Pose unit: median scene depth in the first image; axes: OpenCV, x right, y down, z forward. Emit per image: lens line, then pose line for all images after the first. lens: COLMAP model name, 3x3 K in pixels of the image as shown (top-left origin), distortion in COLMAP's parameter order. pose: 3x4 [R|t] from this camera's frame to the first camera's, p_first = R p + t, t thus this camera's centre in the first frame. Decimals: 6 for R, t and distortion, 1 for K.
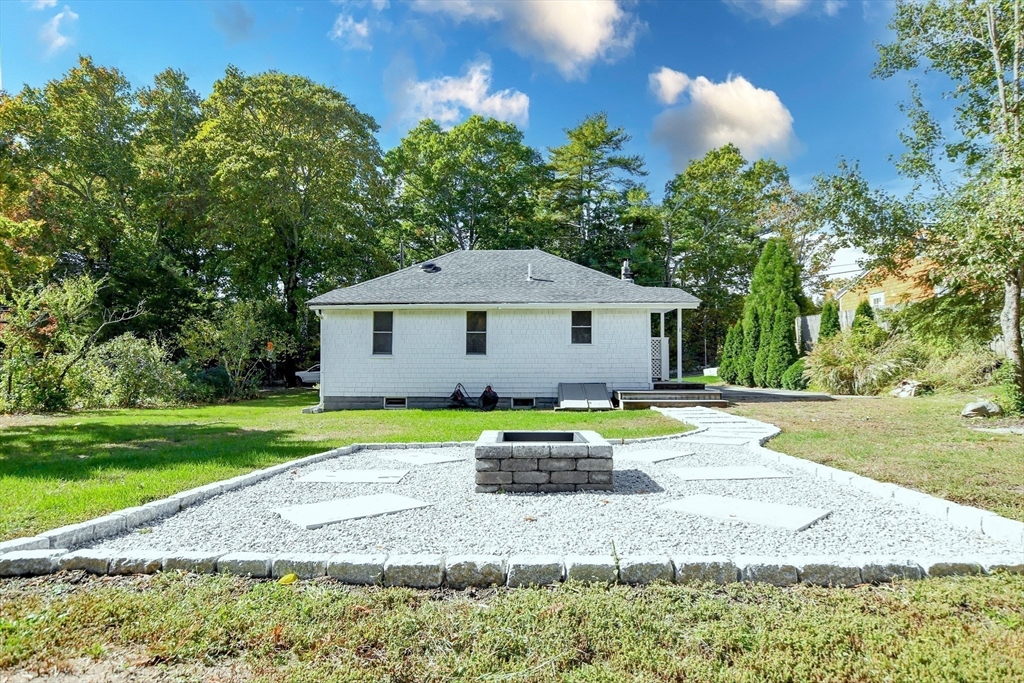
lens RADIAL K [[554.7, 0, 512.3], [0, 554.7, 344.4], [0, 0, 1]] dist [-0.004186, -0.000199]
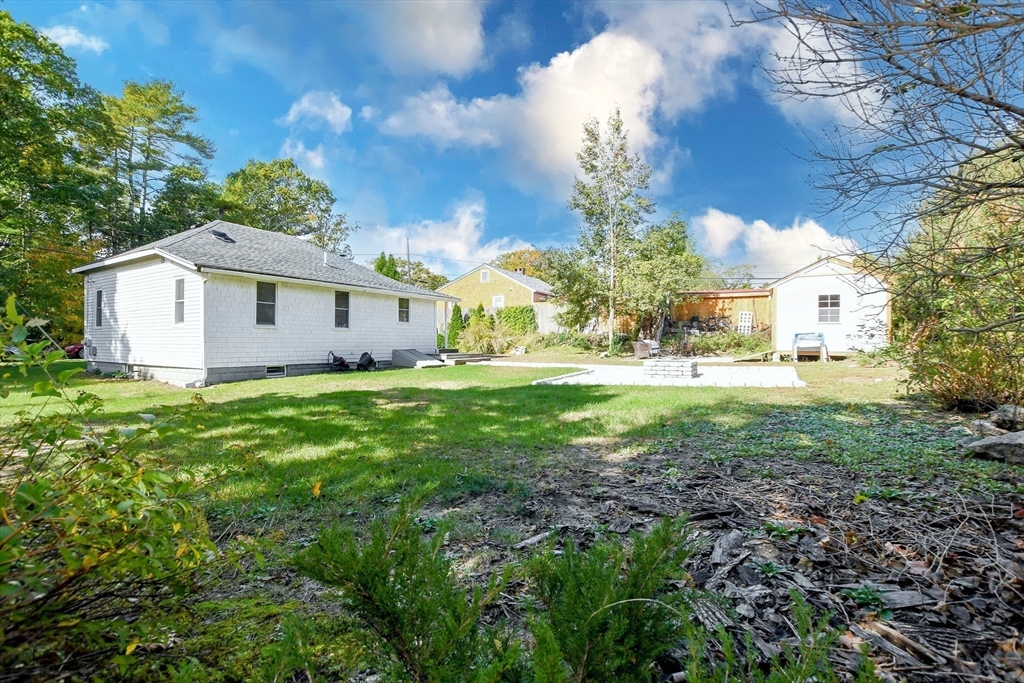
lens RADIAL K [[457.7, 0, 512.3], [0, 457.7, 342.2], [0, 0, 1]] dist [-0.036035, 0.006143]
pose [[0.485593, 0.000359, 0.874185, -0.747321], [-0.038384, 0.999044, 0.020911, 0.015707], [-0.873342, -0.043709, 0.485143, 0.194557]]
